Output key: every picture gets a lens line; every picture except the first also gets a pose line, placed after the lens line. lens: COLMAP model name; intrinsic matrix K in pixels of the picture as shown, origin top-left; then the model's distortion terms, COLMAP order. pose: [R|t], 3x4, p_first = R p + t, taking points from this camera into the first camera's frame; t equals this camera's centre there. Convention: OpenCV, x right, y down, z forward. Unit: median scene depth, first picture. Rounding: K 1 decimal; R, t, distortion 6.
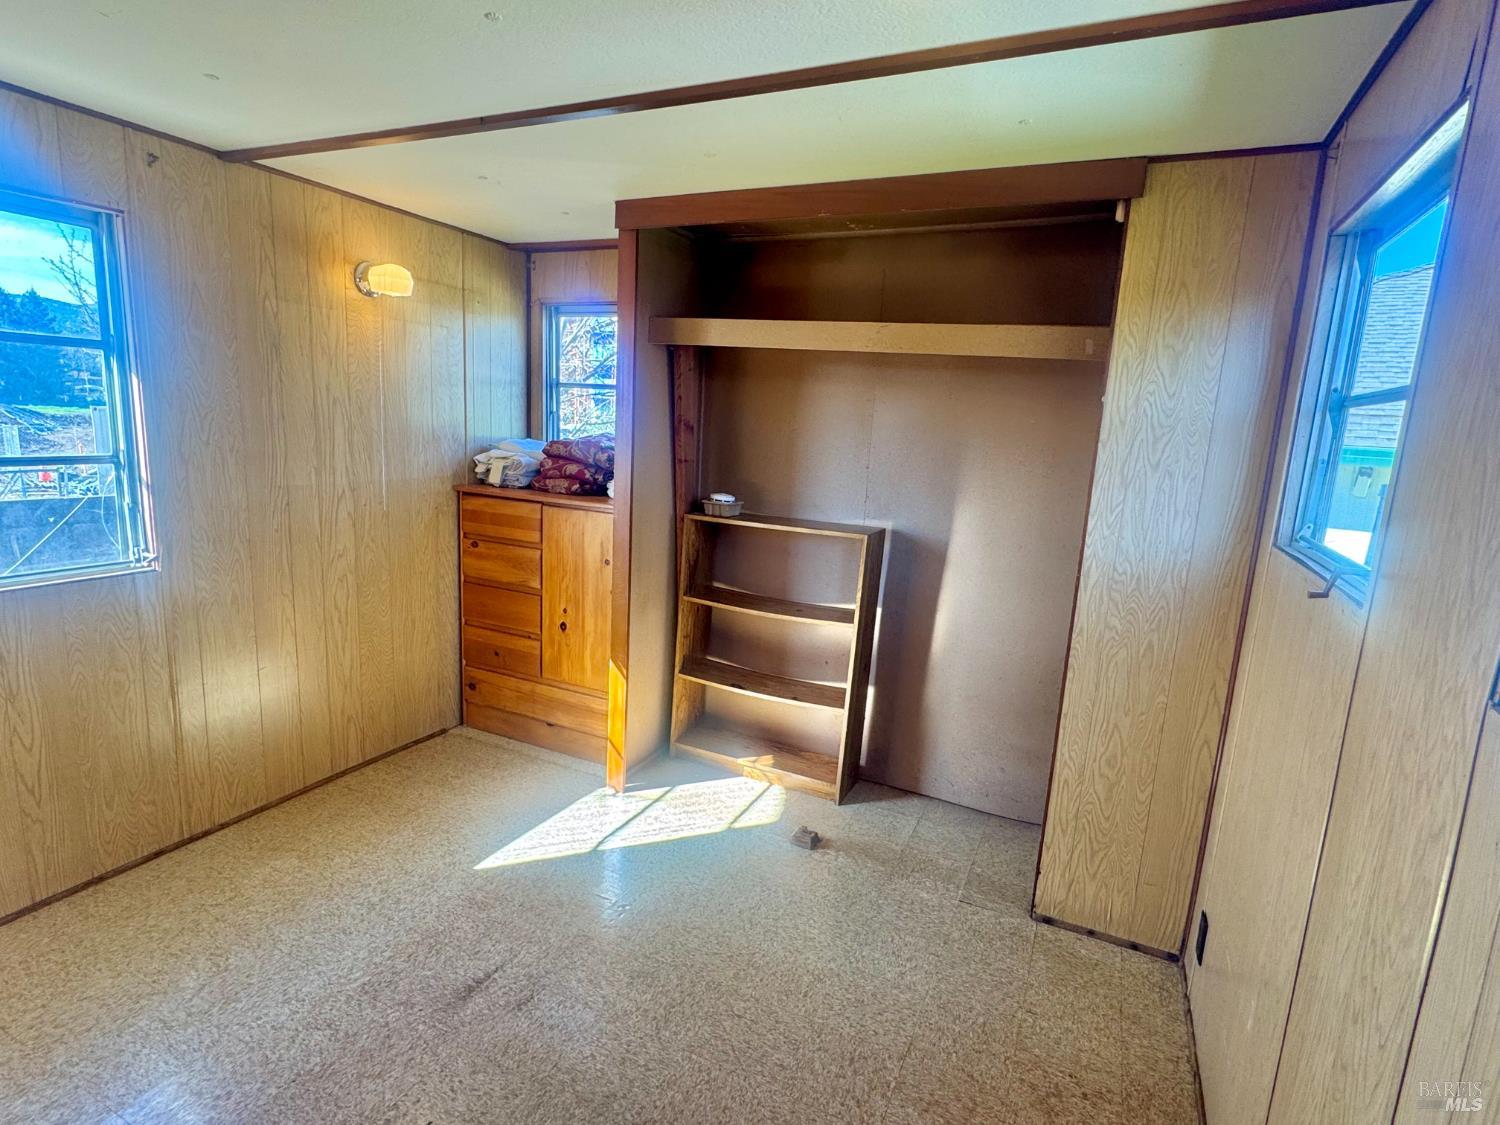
lens RADIAL K [[772.8, 0, 750.0], [0, 772.8, 562.5], [0, 0, 1]] dist [-0.026897, -0.000453]
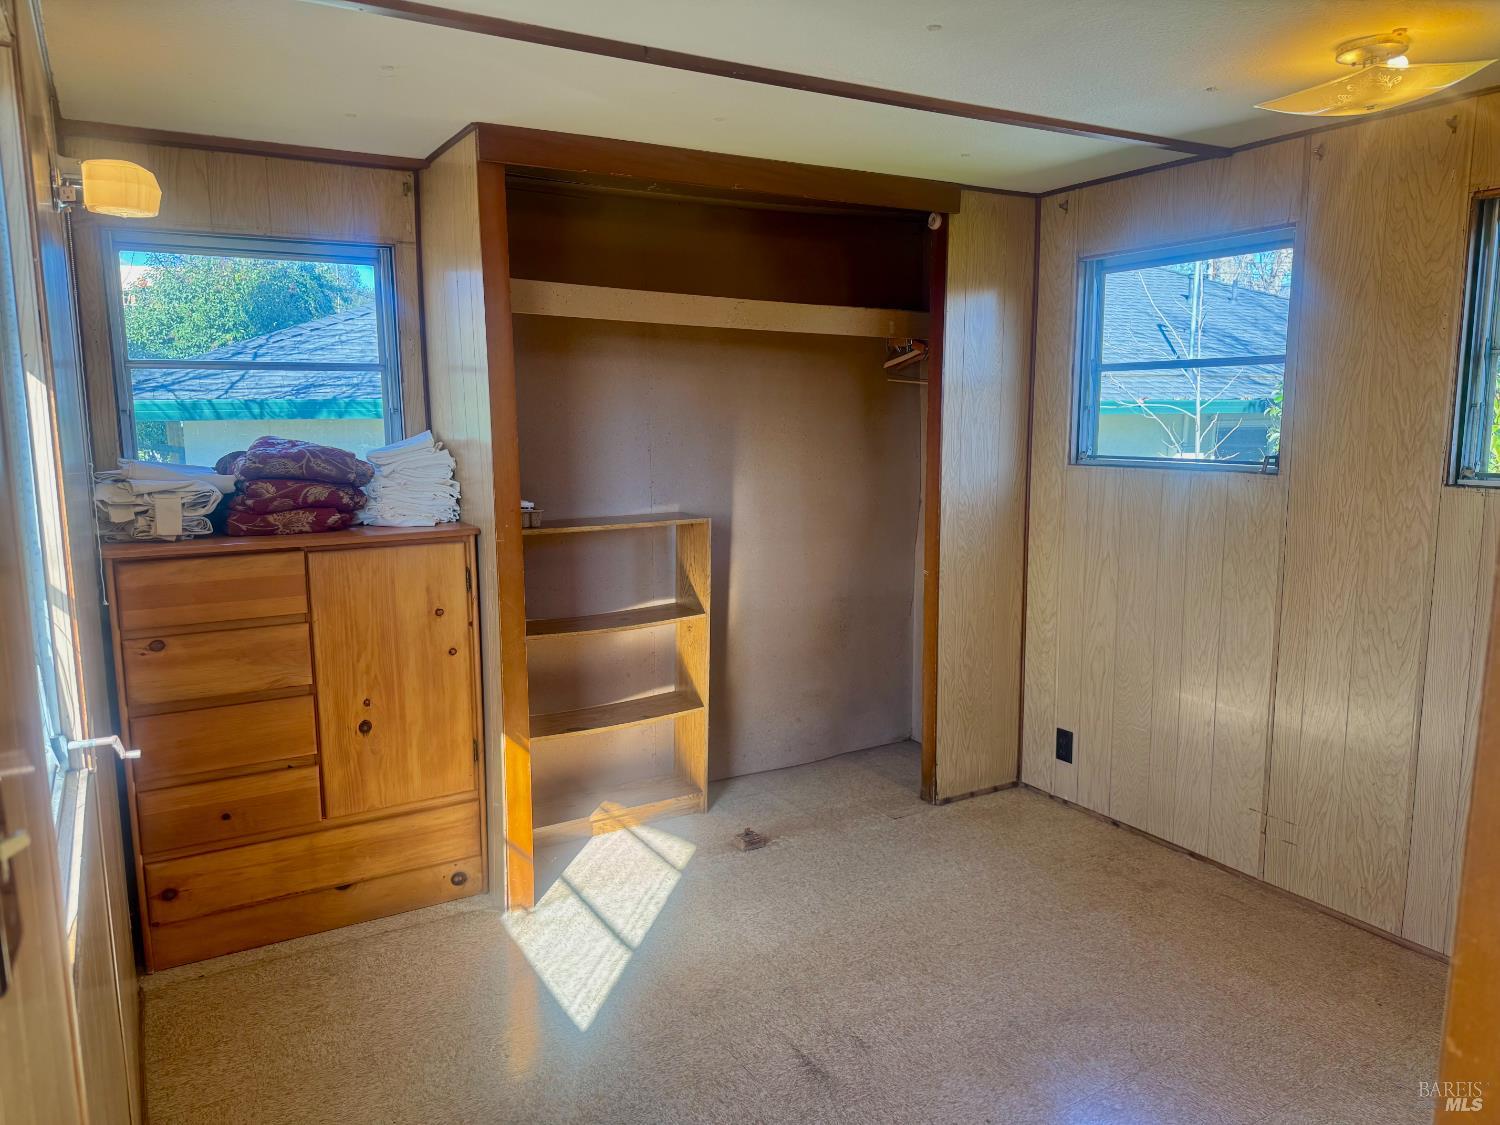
lens RADIAL K [[1048.1, 0, 750.0], [0, 1048.1, 562.5], [0, 0, 1]] dist [0.071314, -0.105357]
pose [[0.552235, -0.176810, 0.814724, -0.796484], [0.186190, 0.978725, 0.086198, -0.074669], [-0.812632, 0.104092, 0.573406, 0.195069]]
